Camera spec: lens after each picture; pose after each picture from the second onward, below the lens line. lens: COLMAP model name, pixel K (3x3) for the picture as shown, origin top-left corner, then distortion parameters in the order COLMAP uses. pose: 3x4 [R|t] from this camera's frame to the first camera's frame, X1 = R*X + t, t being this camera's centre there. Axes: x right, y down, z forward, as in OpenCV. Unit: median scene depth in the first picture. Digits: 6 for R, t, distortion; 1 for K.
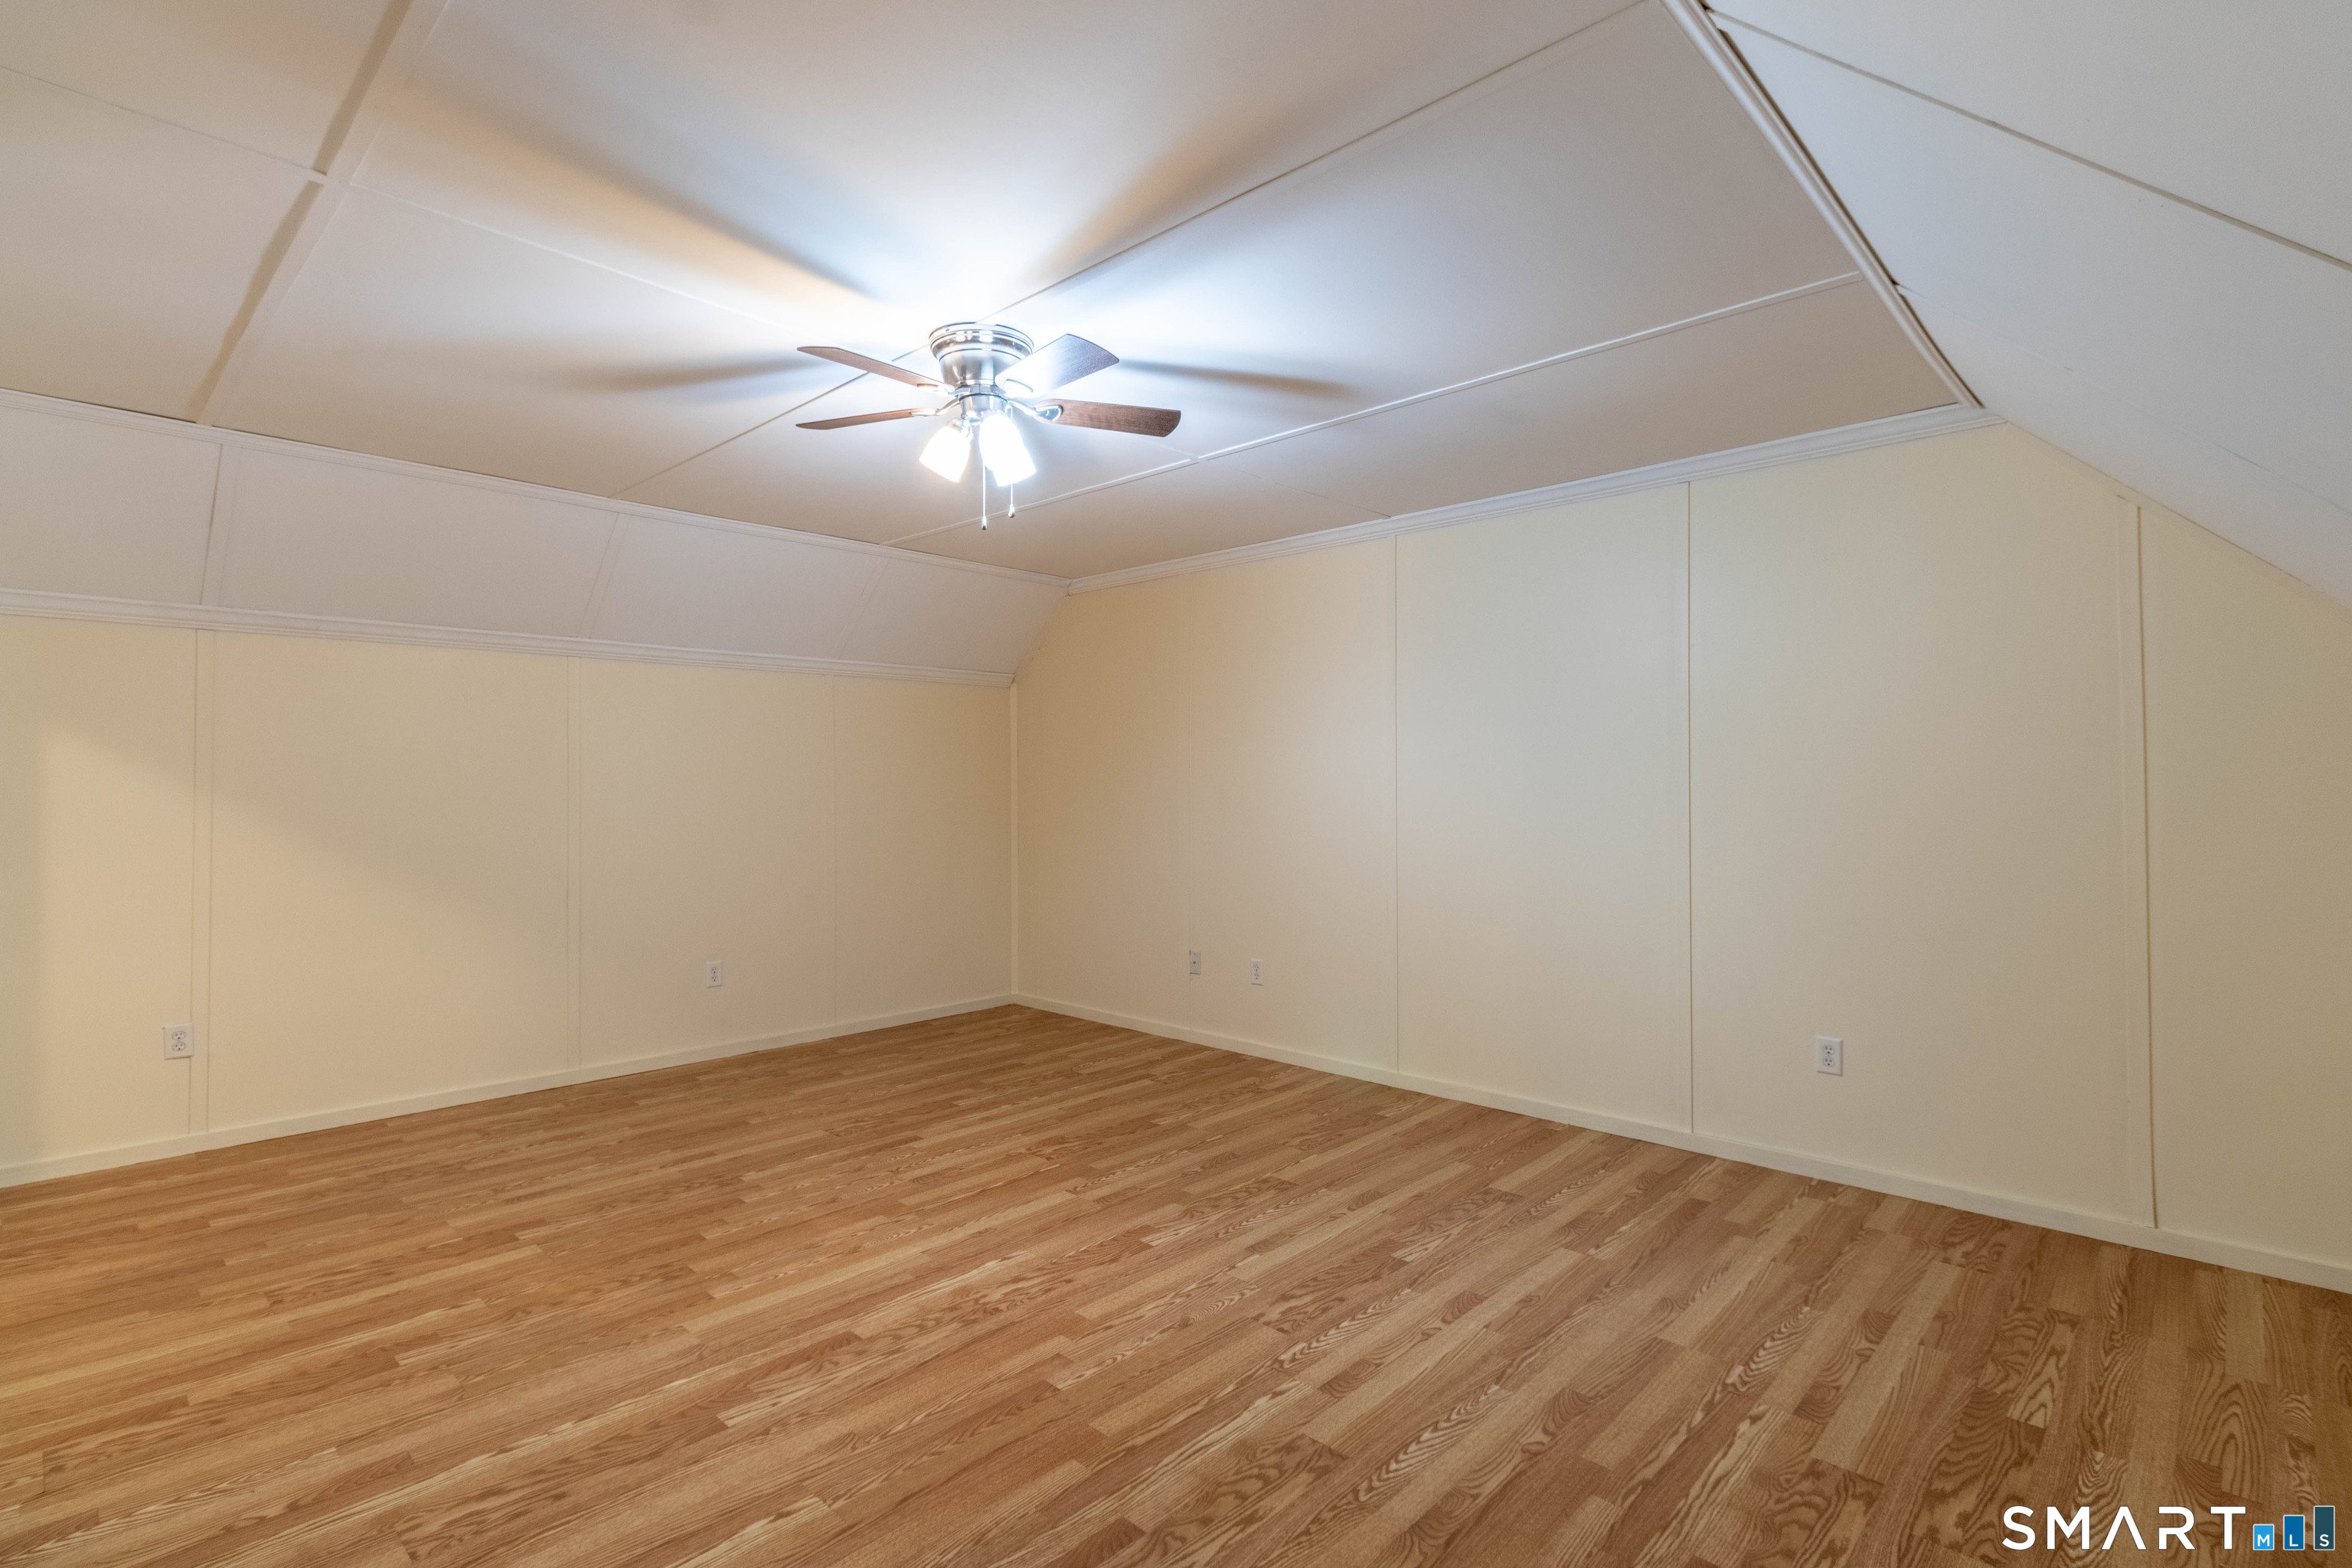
lens RADIAL K [[1077.3, 0, 1178.8], [0, 1077.3, 772.7], [0, 0, 1]] dist [0.006618, 0.000279]
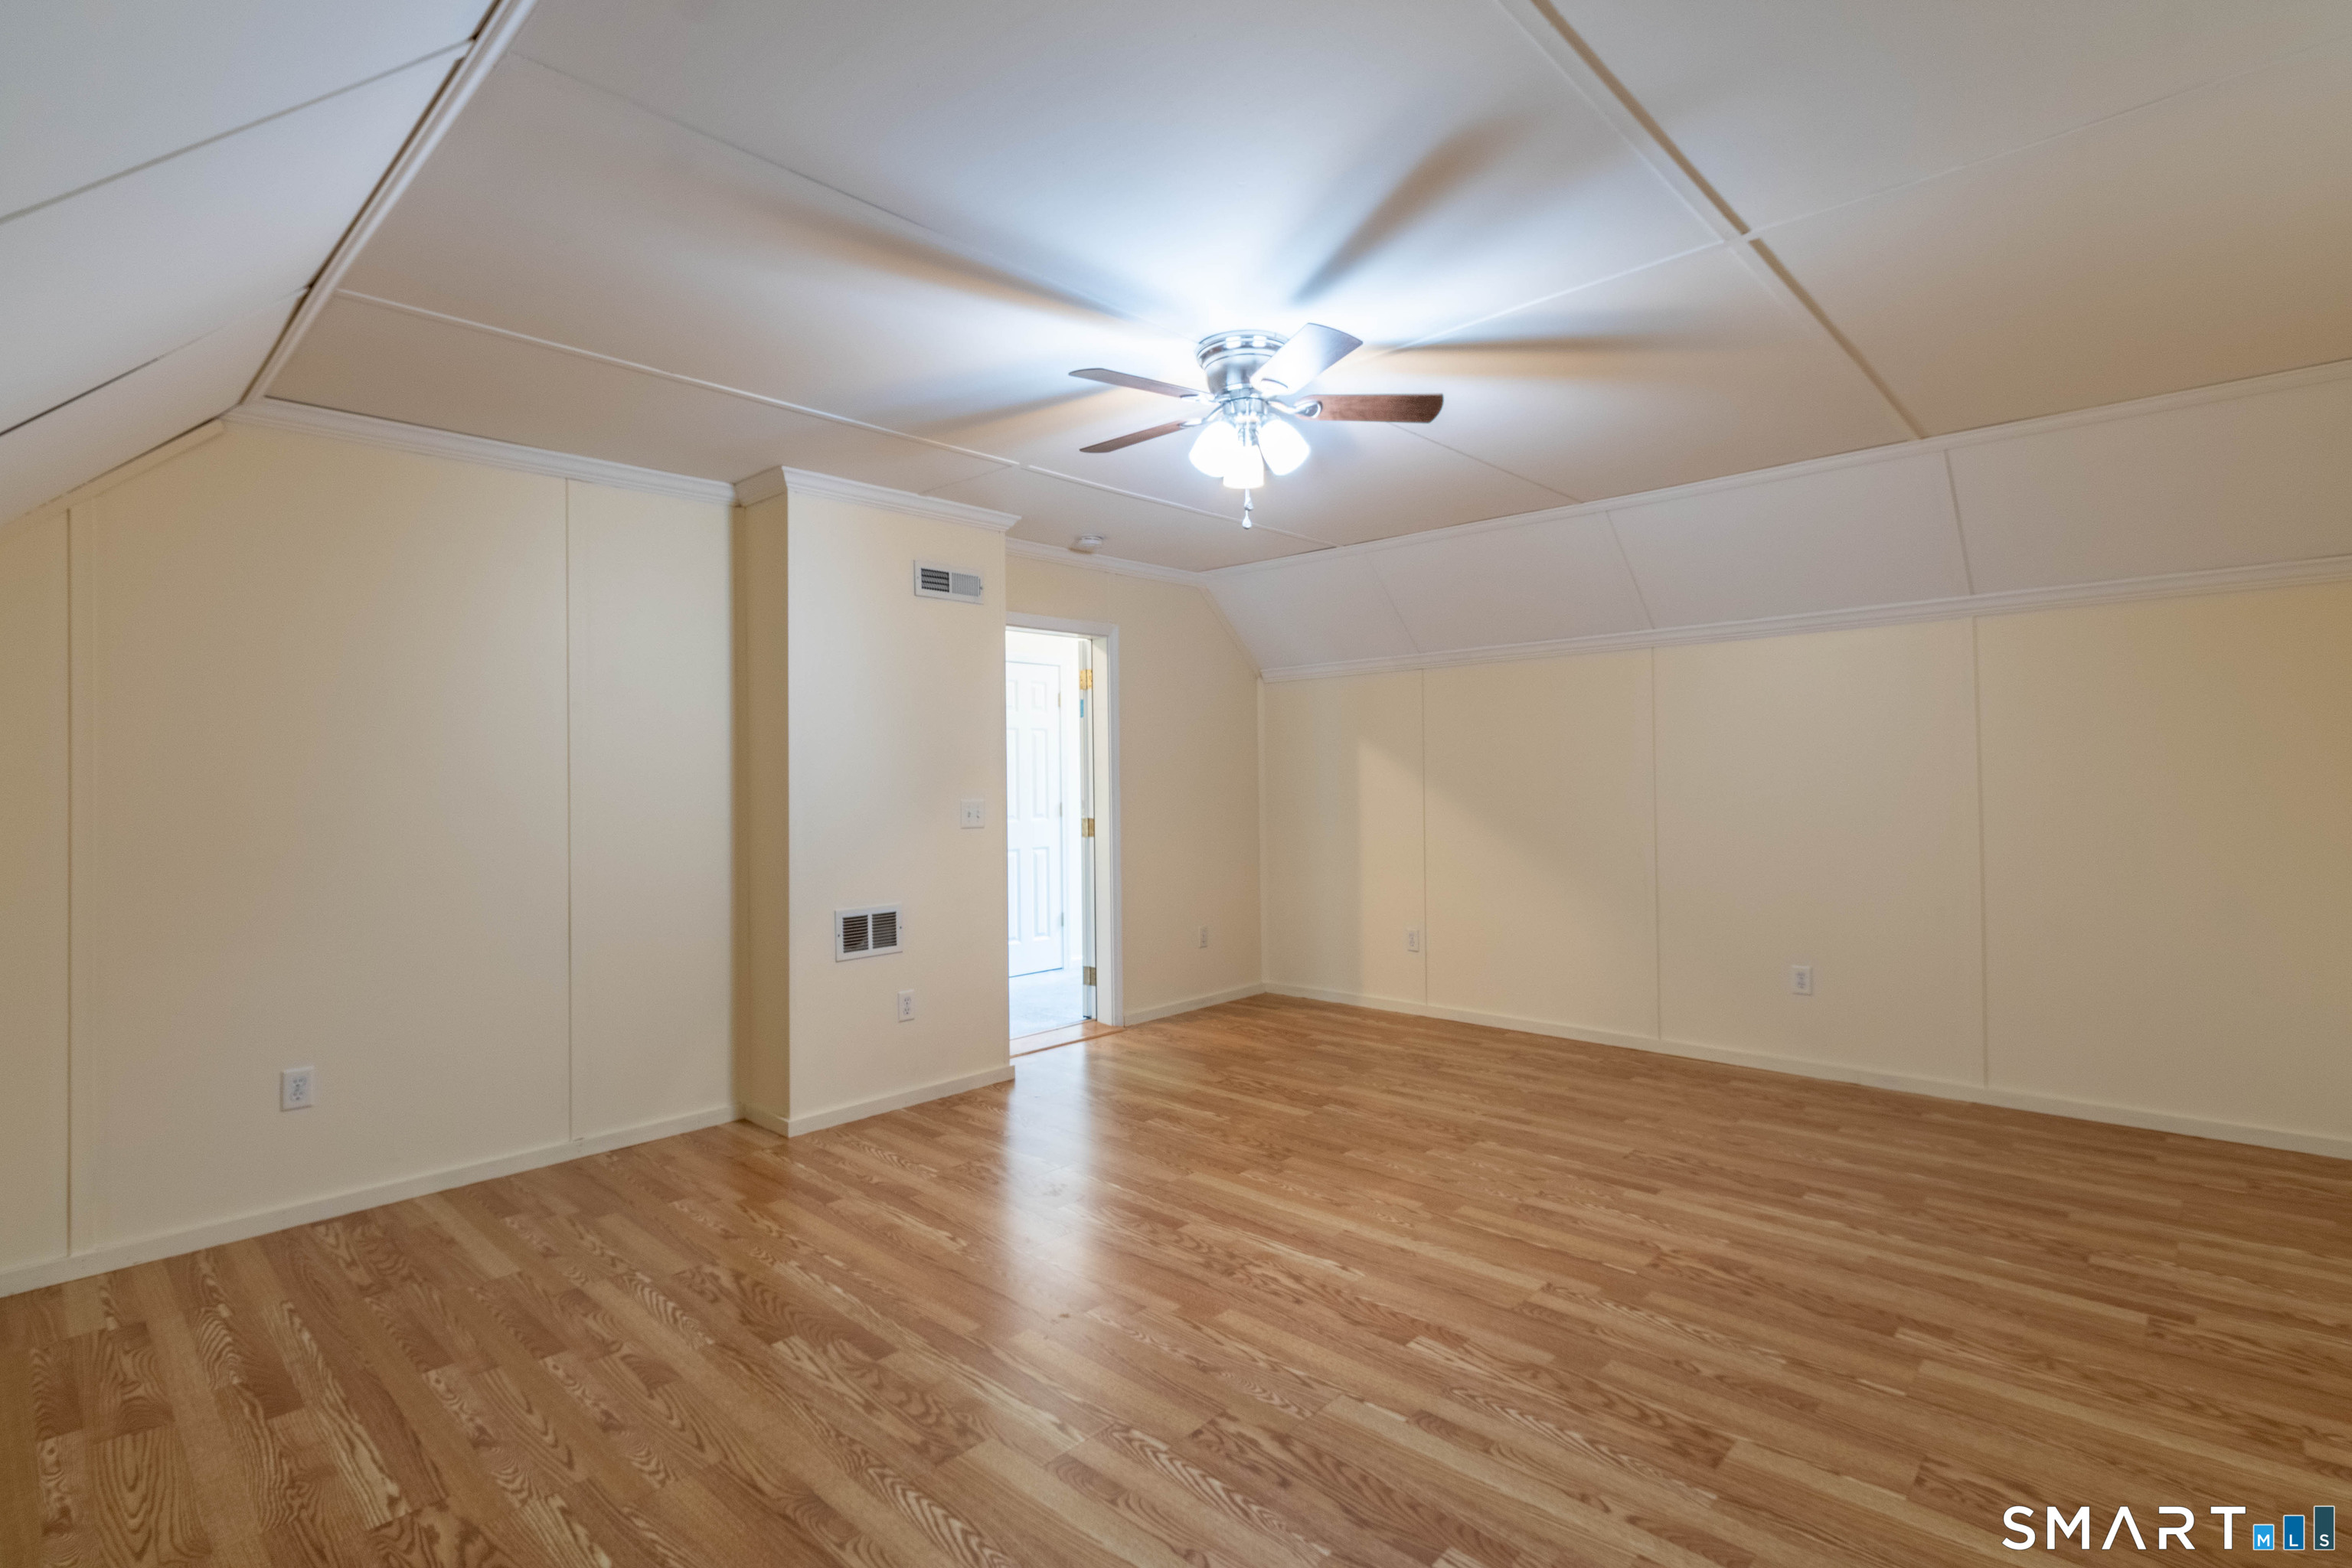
lens RADIAL K [[1077.3, 0, 1178.8], [0, 1077.3, 772.7], [0, 0, 1]] dist [0.006618, 0.000279]
pose [[0.035474, -0.006125, -0.999352, 0.680515], [0.026376, 0.999639, -0.005190, 0.010990], [0.999022, -0.026175, 0.035623, 0.713663]]
